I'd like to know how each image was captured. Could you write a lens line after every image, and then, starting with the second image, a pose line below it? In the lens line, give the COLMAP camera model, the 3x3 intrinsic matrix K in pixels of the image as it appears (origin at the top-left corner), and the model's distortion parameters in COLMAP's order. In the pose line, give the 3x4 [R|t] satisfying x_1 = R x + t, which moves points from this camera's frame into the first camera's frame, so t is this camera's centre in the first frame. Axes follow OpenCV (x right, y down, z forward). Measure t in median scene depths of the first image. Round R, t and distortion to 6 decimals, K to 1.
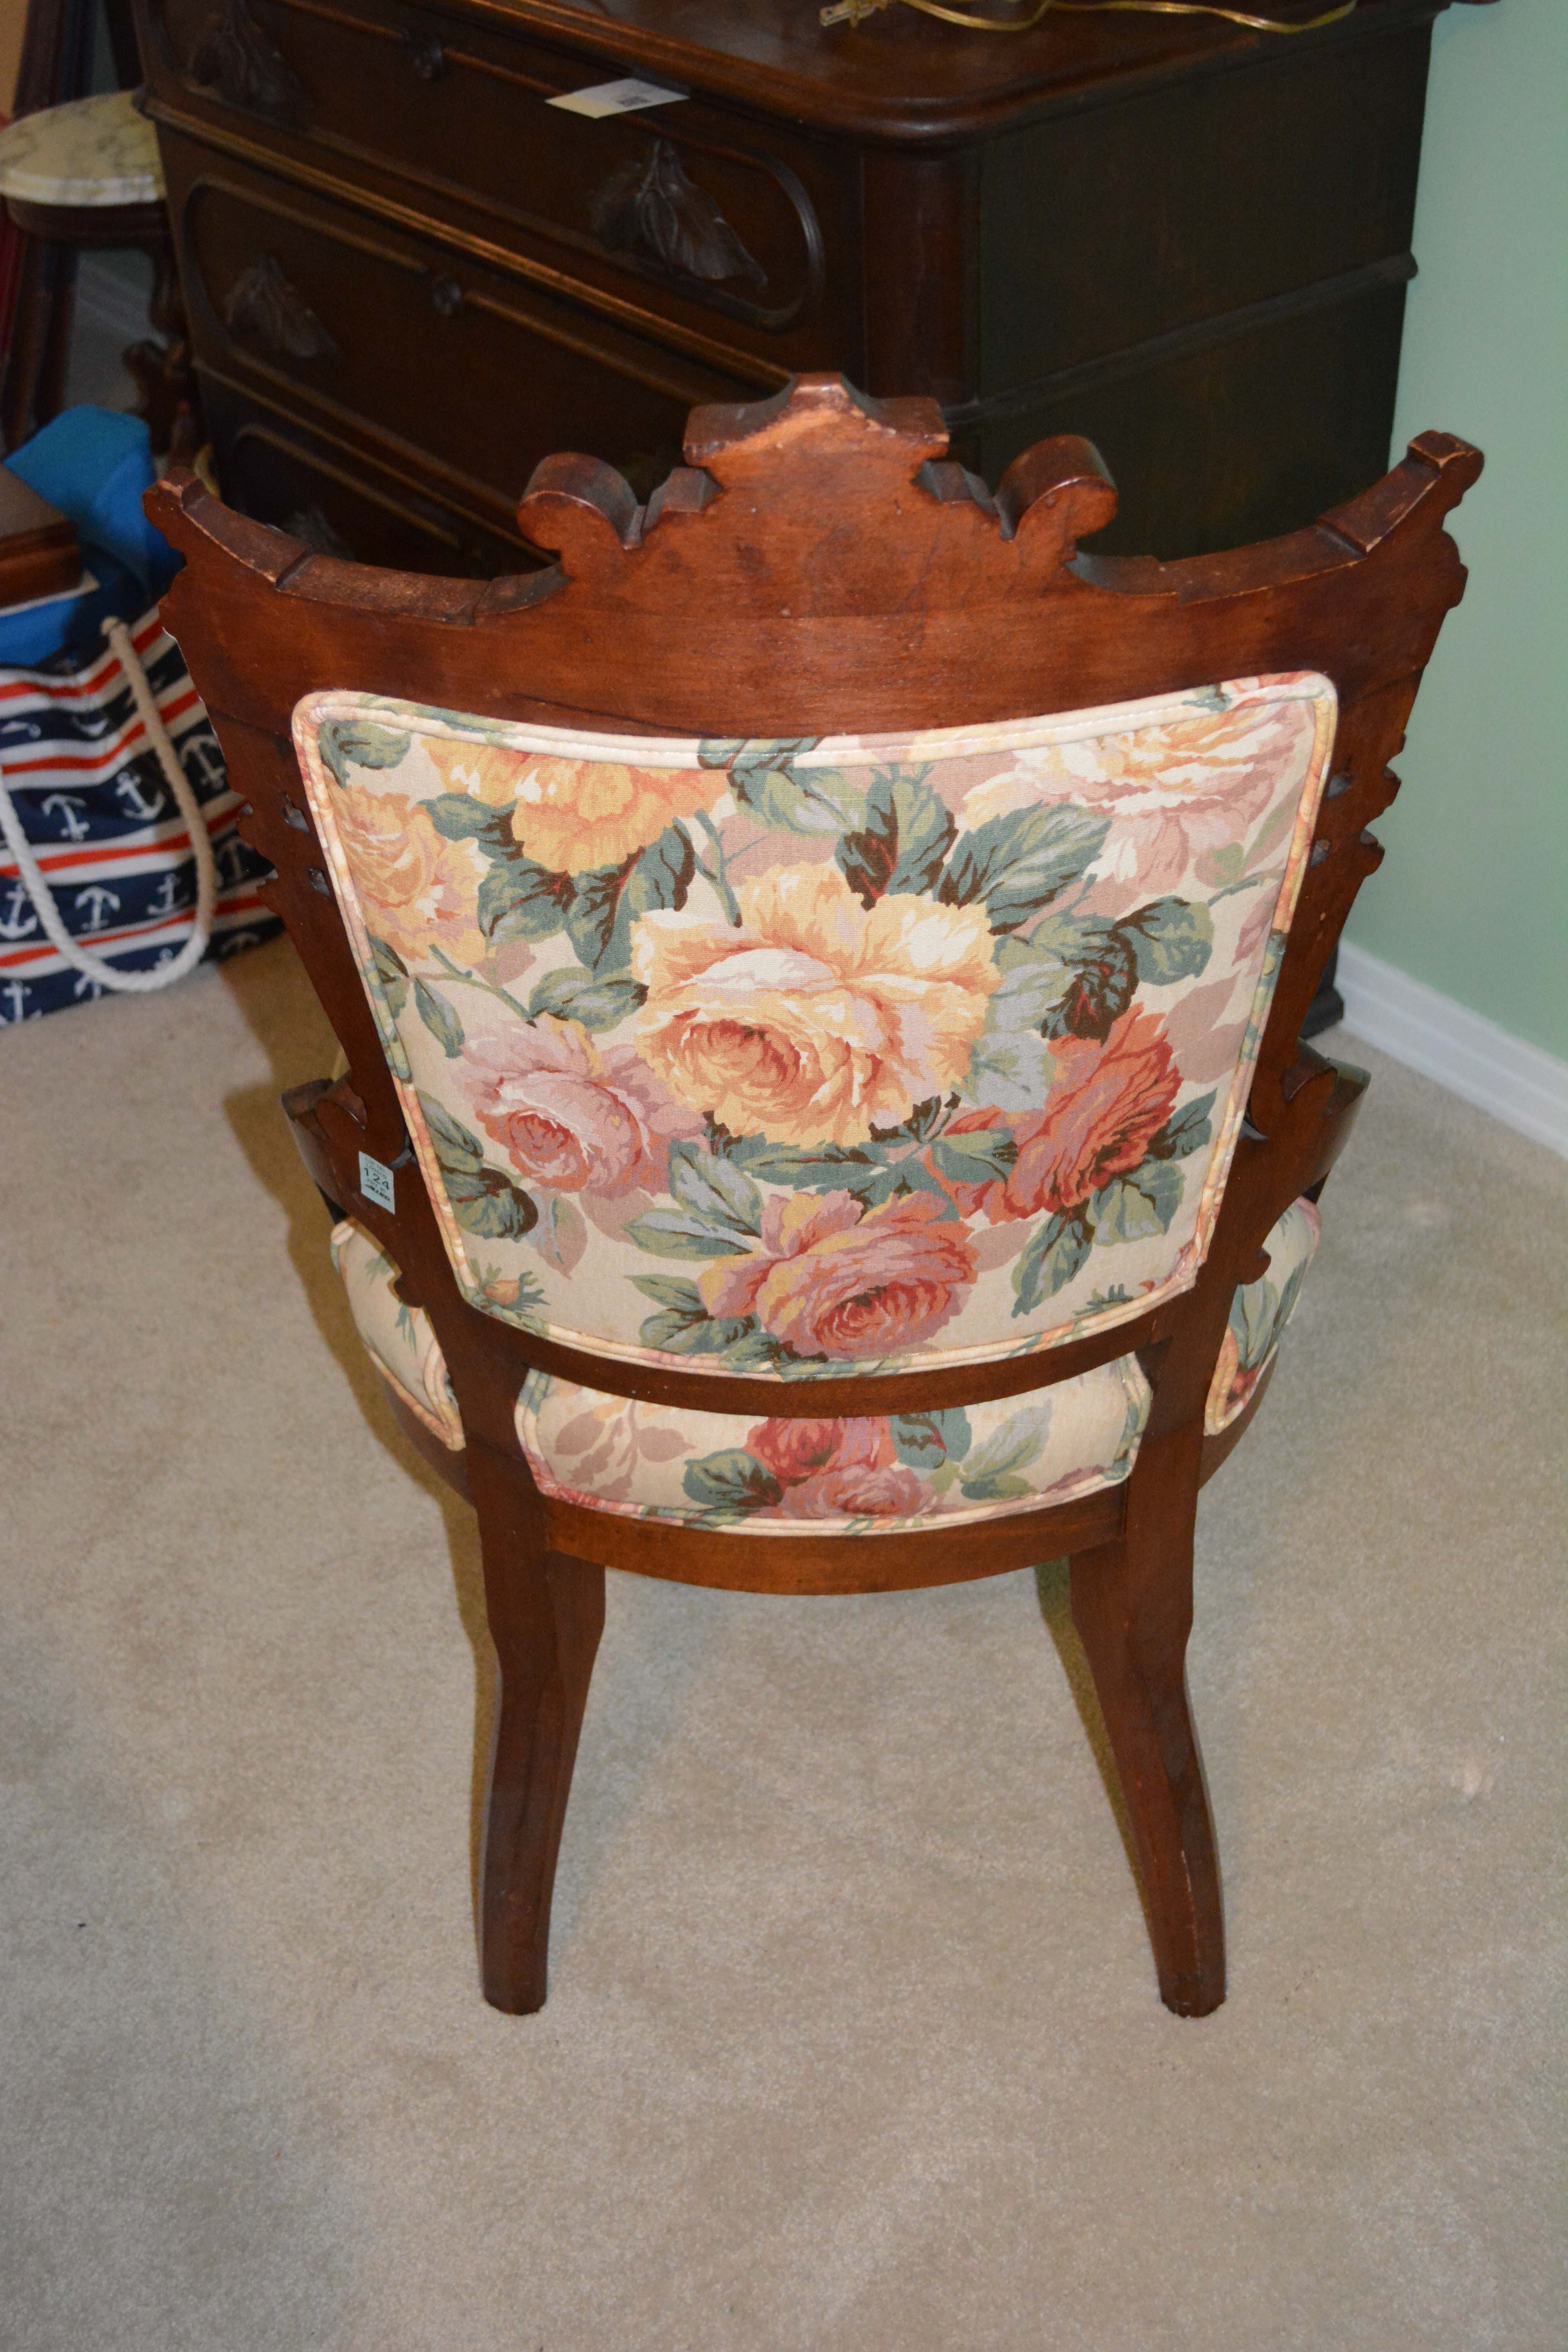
lens RADIAL K [[2623.1, 0, 775.3], [0, 2623.1, 1135.8], [0, 0, 1]] dist [-0.053866, 0.001801]
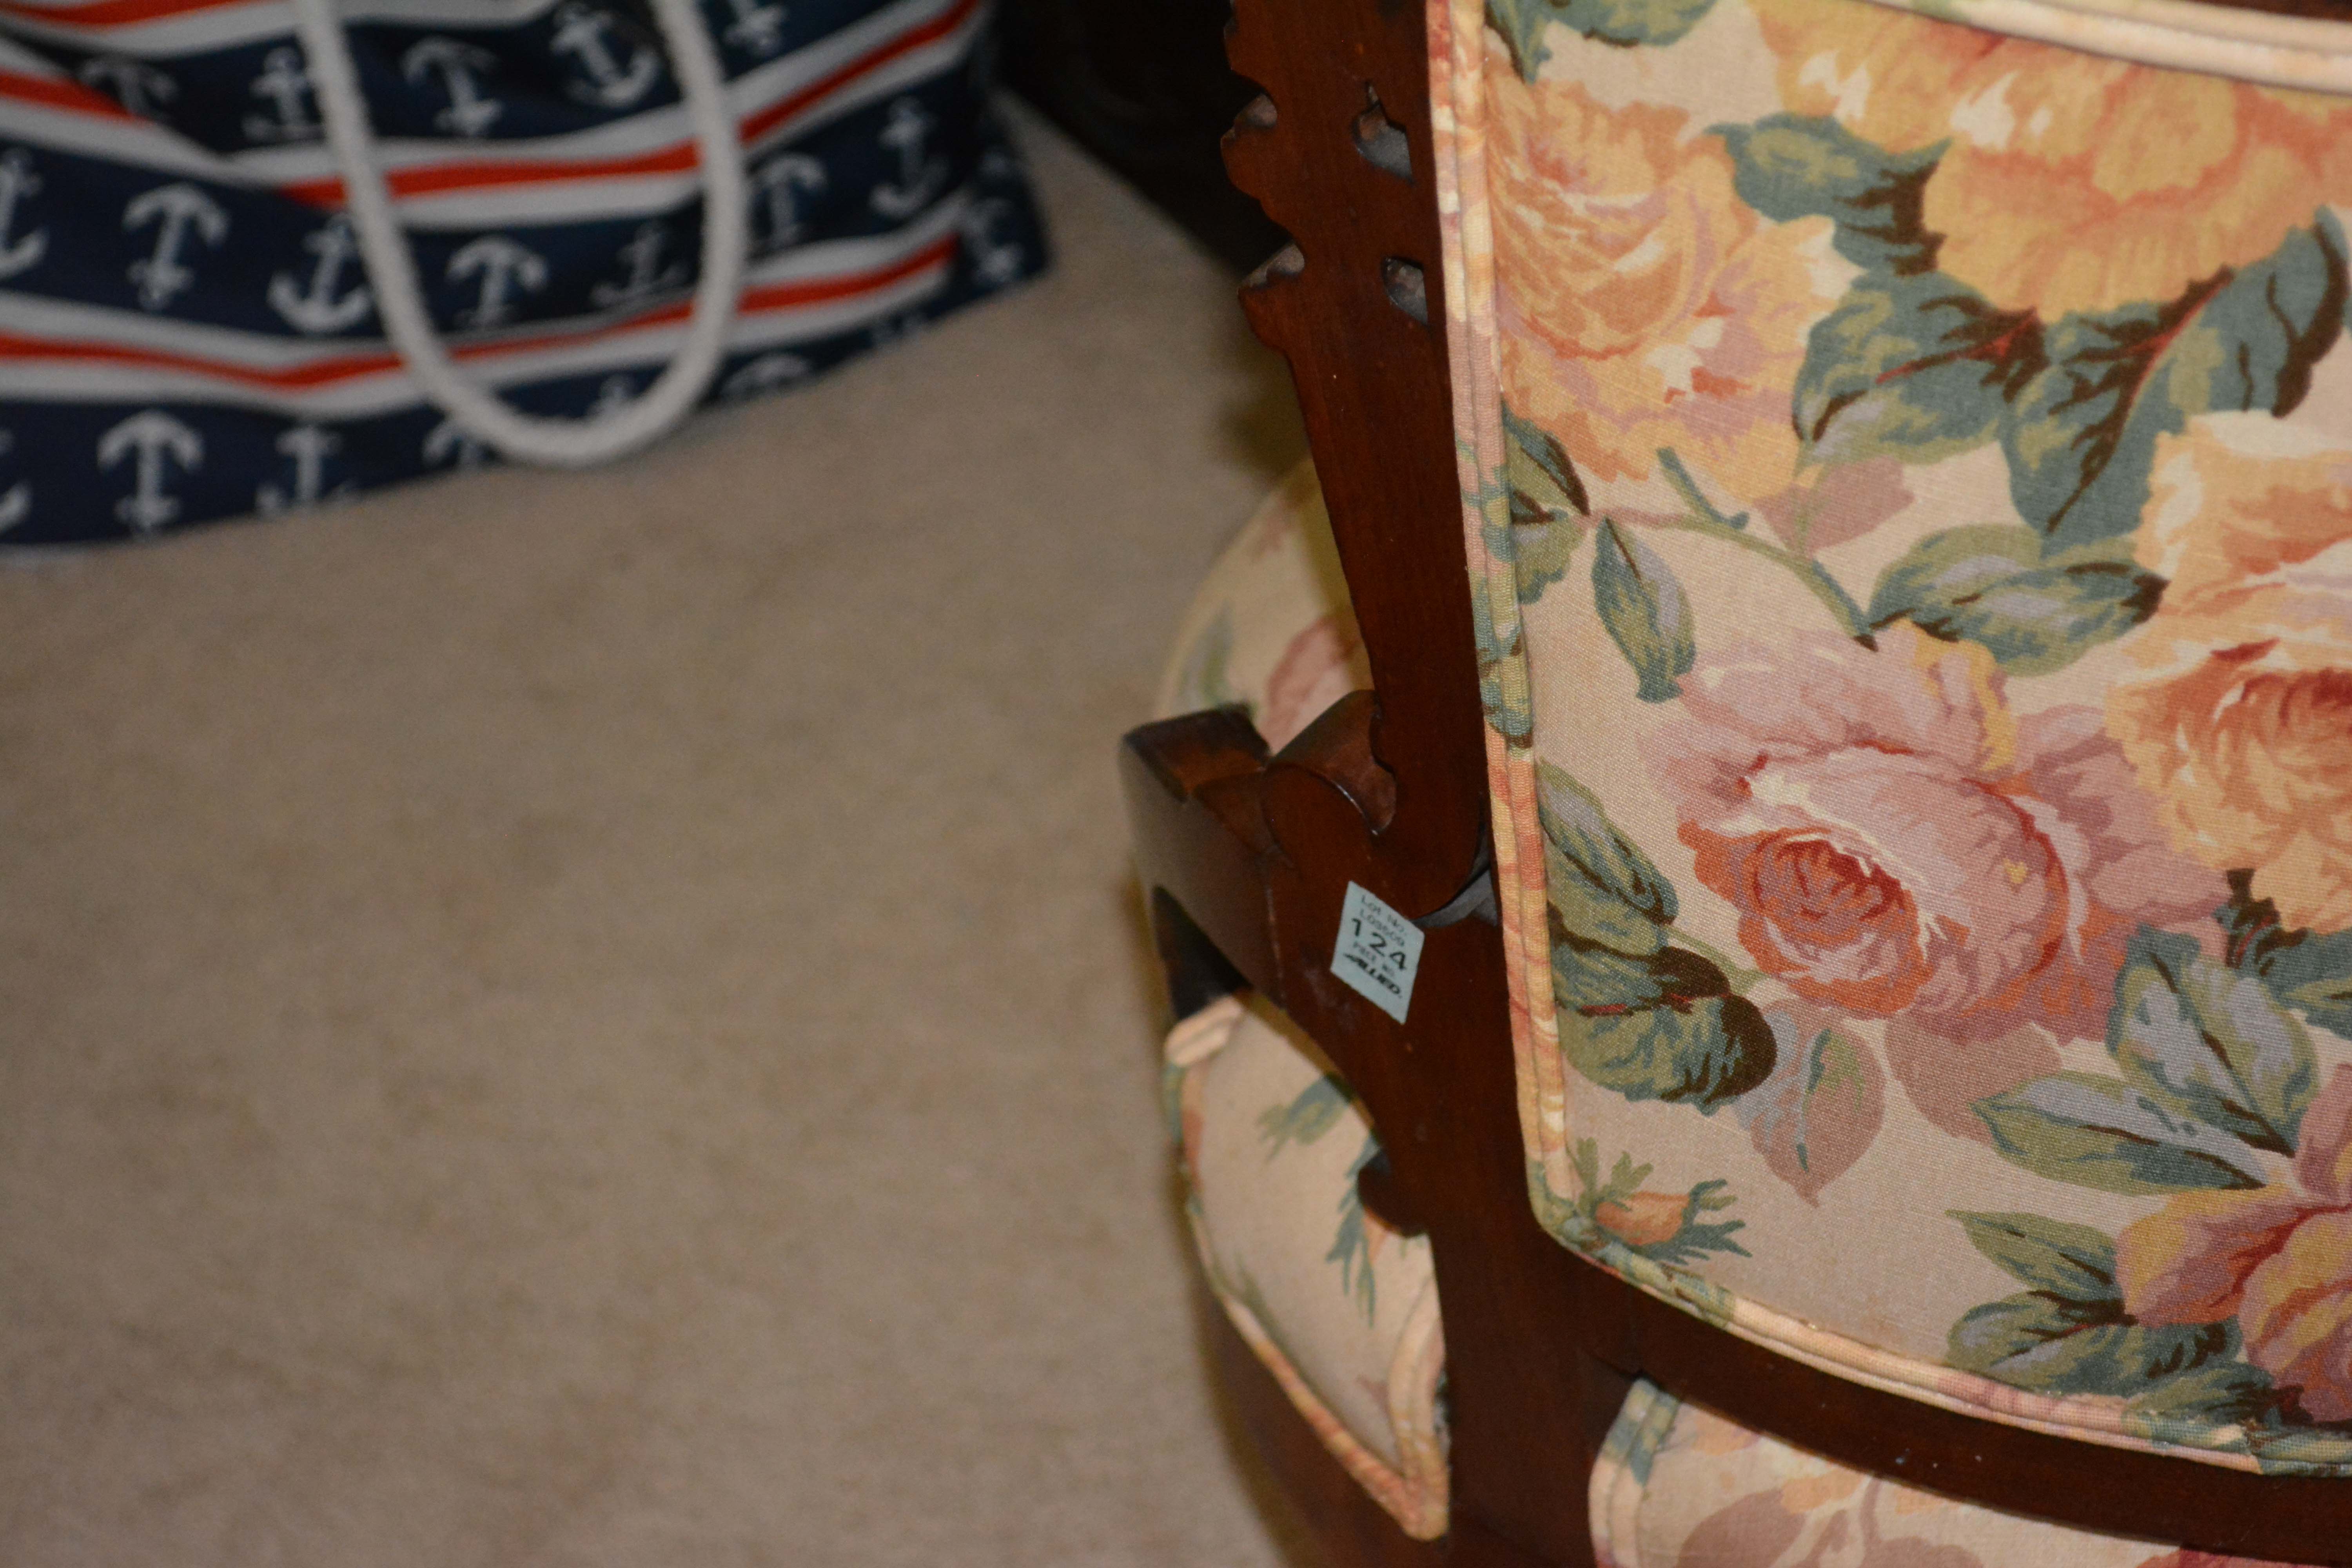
lens RADIAL K [[5277.1, 0, 1171.0], [0, 5277.1, 806.8], [0, 0, 1]] dist [0.040582, 0.037257]
pose [[0.994682, 0.080772, -0.063905, -0.160259], [-0.080841, 0.996726, 0.001498, -0.007070], [0.063817, 0.003676, 0.997955, 0.103156]]
